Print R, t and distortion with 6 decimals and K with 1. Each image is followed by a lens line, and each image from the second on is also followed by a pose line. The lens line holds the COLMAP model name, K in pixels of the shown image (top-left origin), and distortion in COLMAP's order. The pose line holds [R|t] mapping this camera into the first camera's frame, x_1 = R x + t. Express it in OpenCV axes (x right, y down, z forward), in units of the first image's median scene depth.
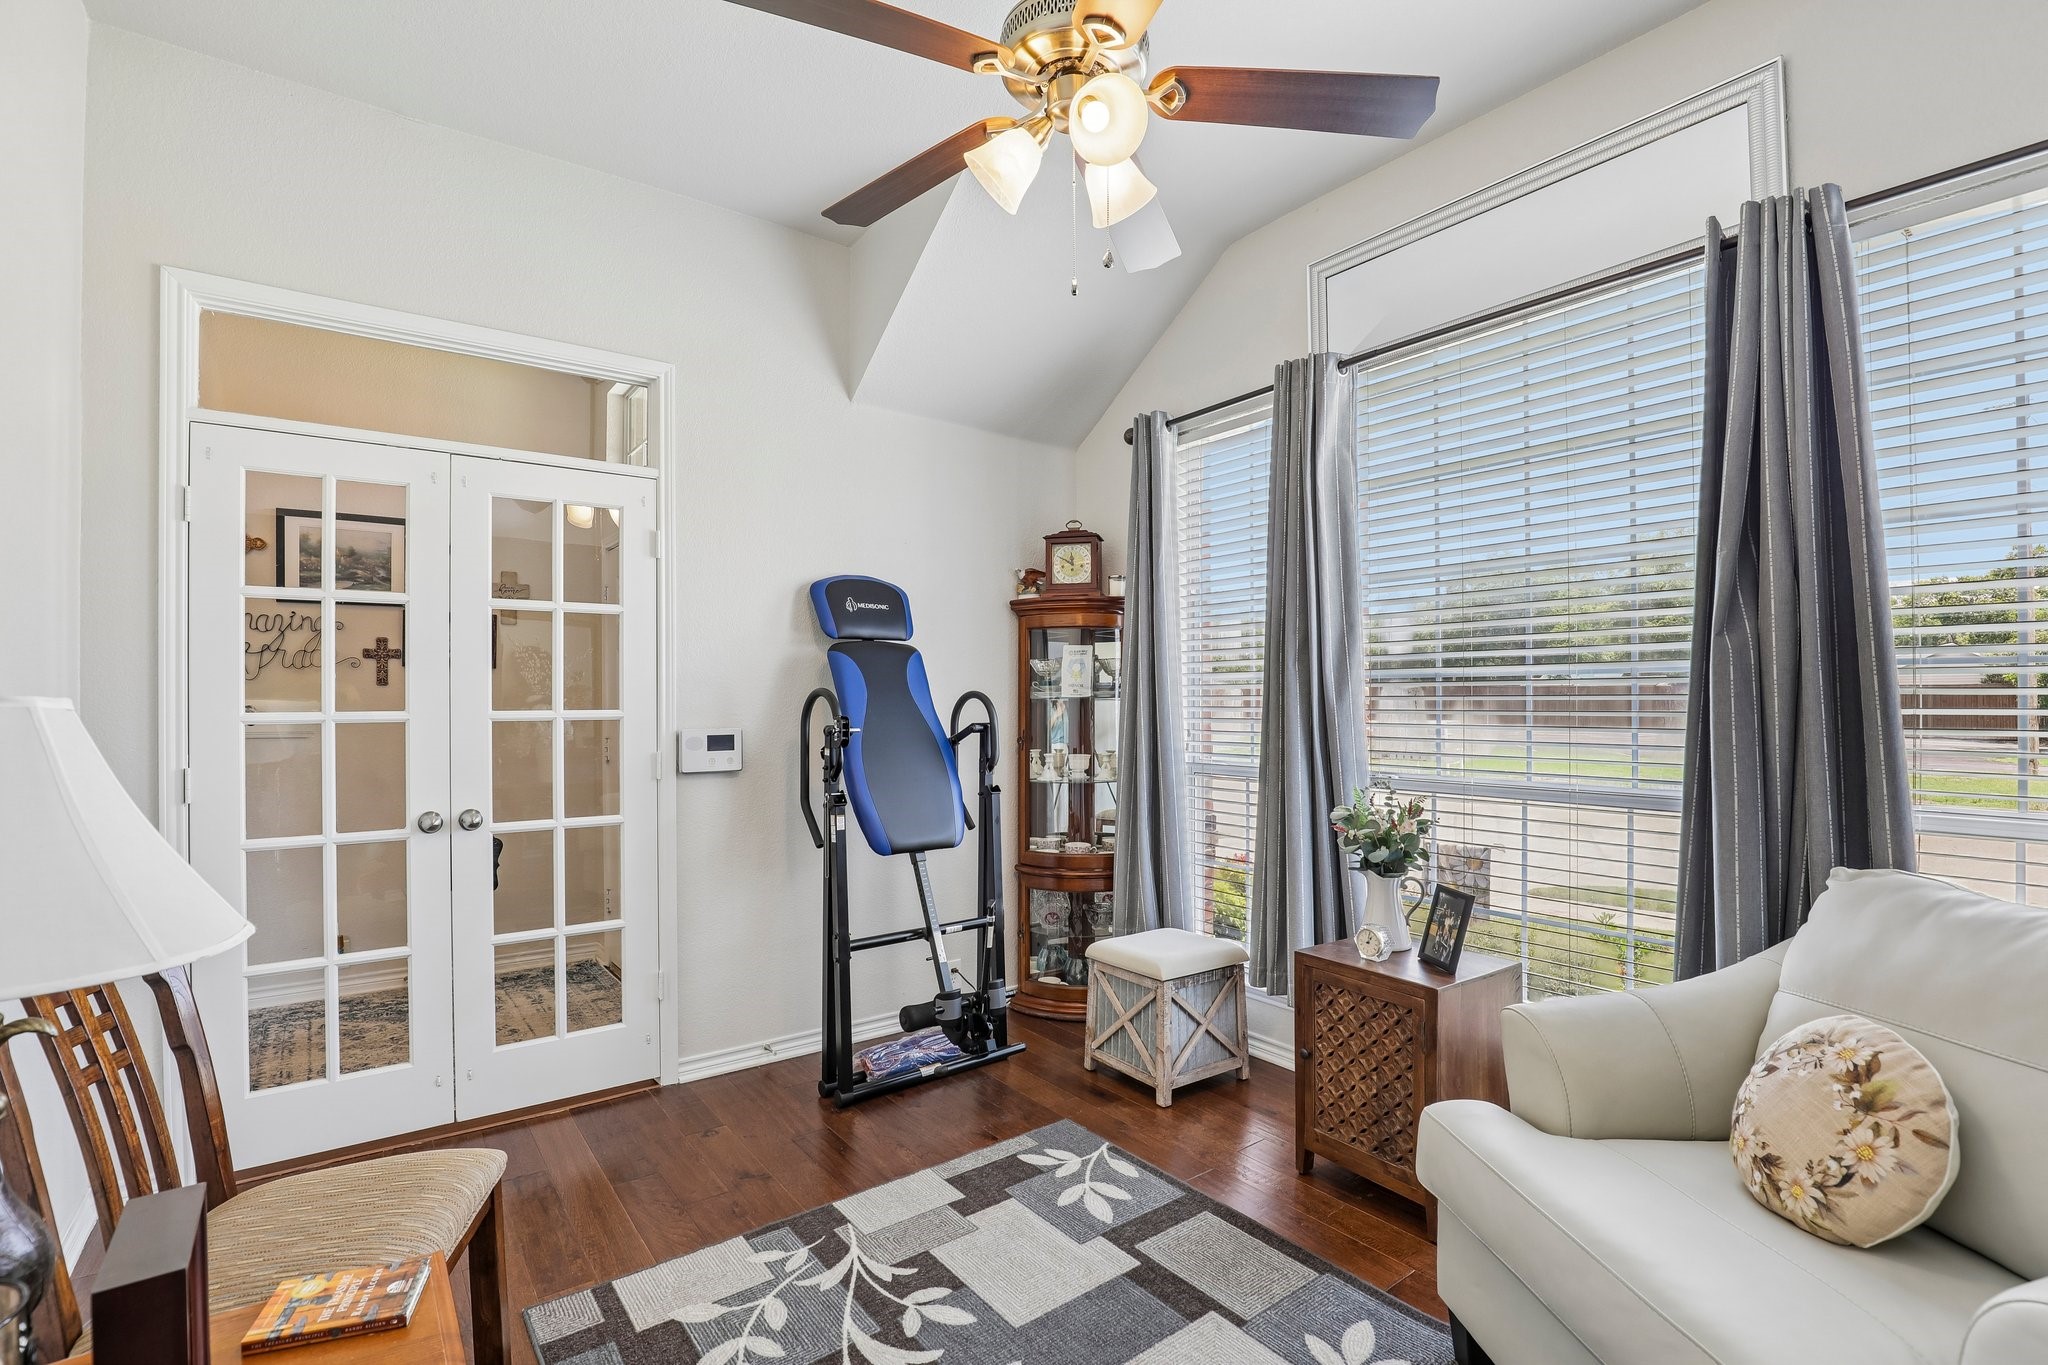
lens RADIAL K [[939.0, 0, 1030.8], [0, 939.0, 698.4], [0, 0, 1]] dist [-0.036187, 0.000305]
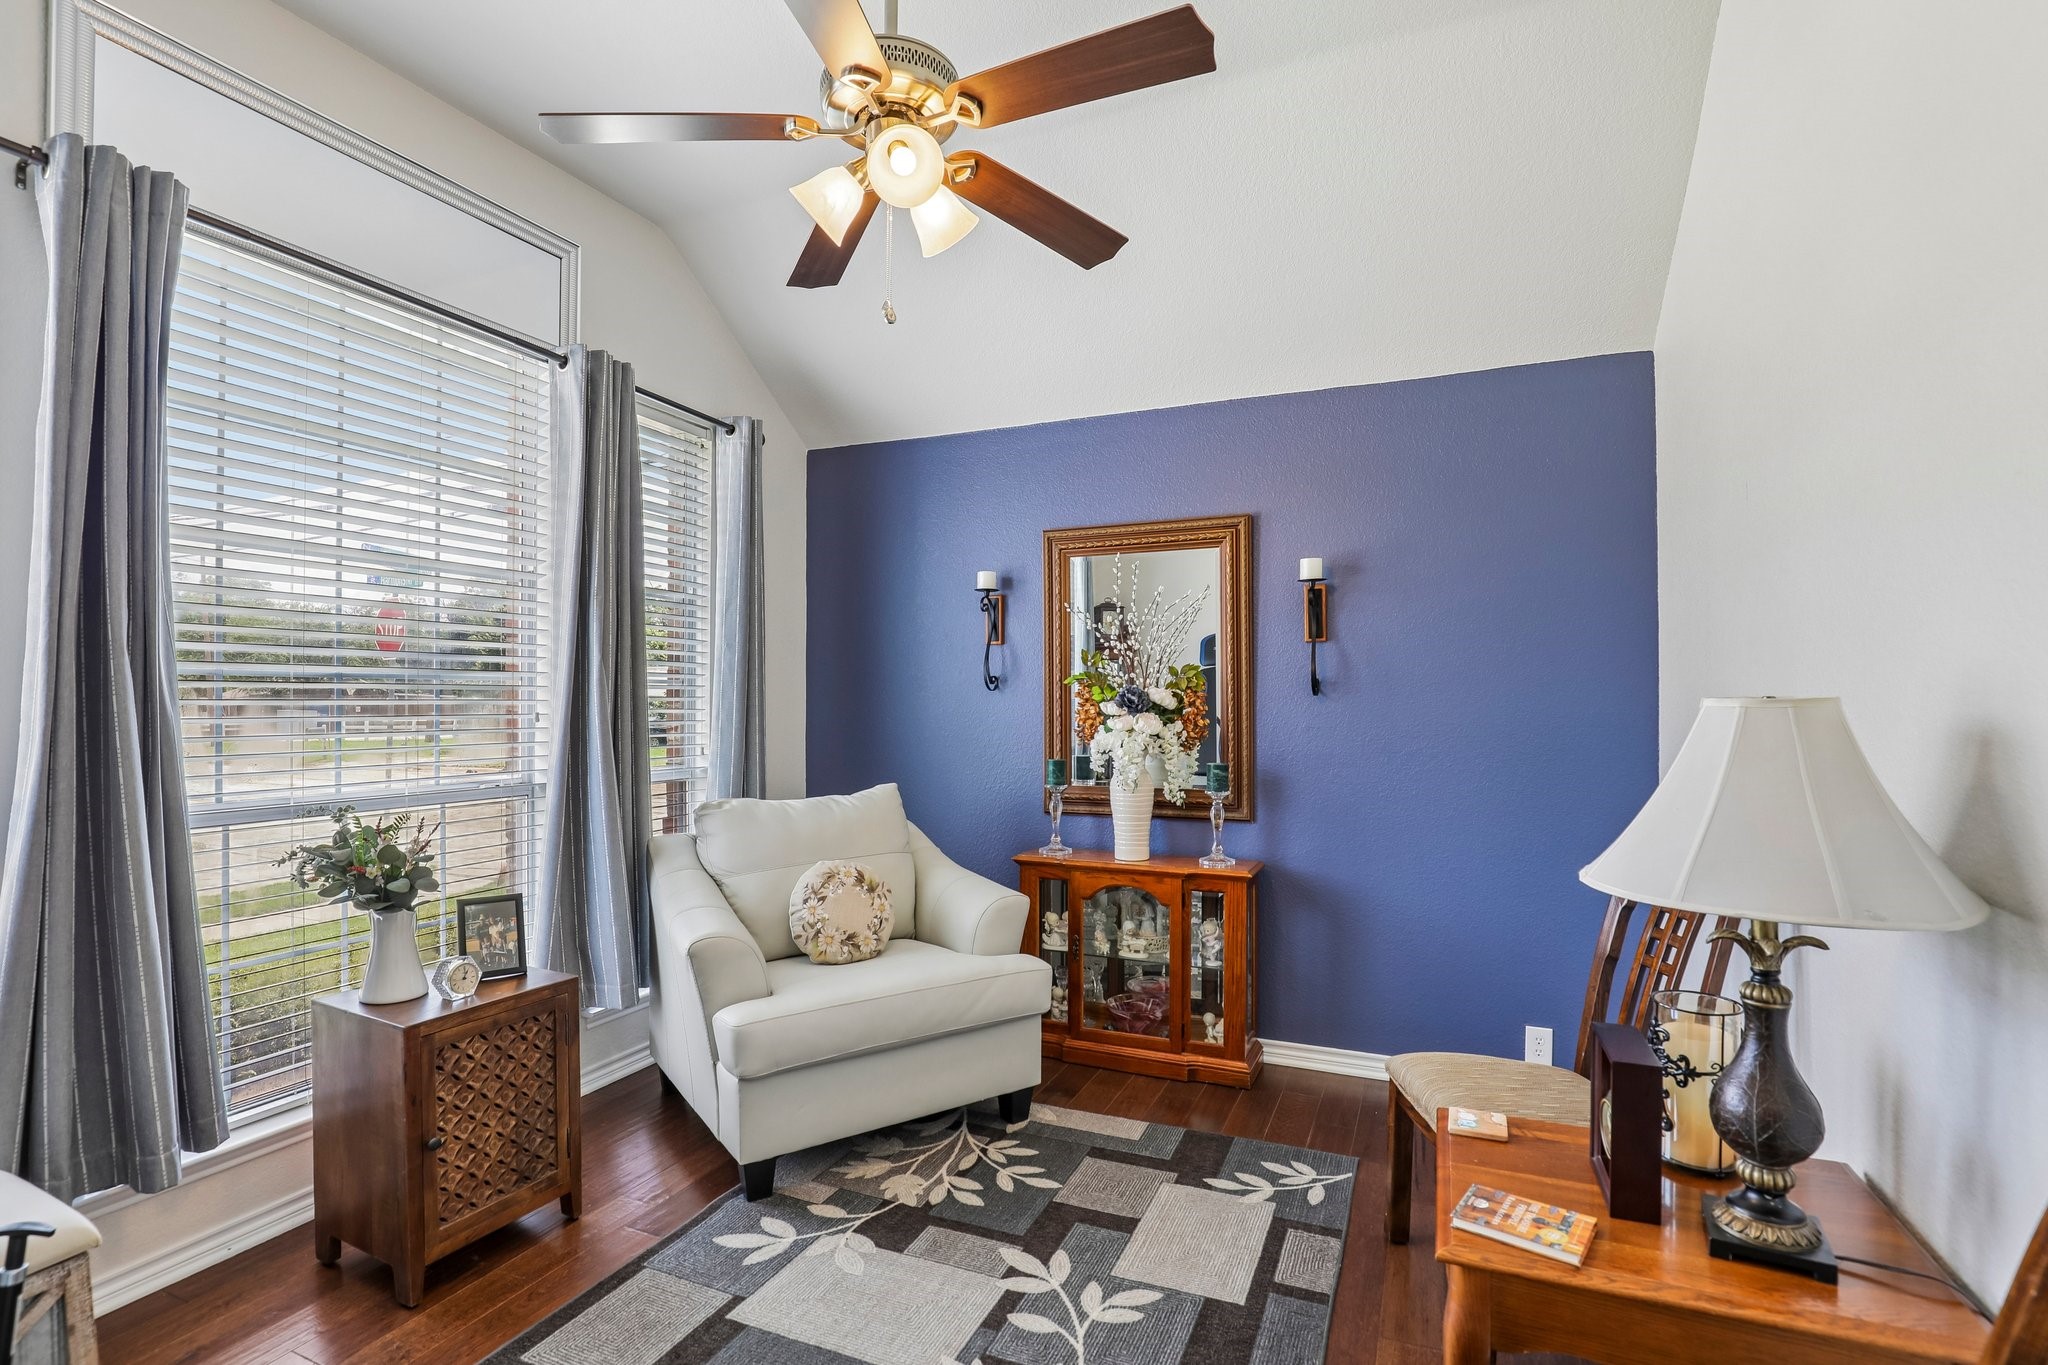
lens RADIAL K [[939.0, 0, 1030.8], [0, 939.0, 698.4], [0, 0, 1]] dist [-0.036187, 0.000305]
pose [[-0.497131, 0.003415, 0.867669, -1.167432], [-0.001249, 0.999988, -0.004651, -0.001656], [-0.867675, -0.003396, -0.497121, 1.696533]]
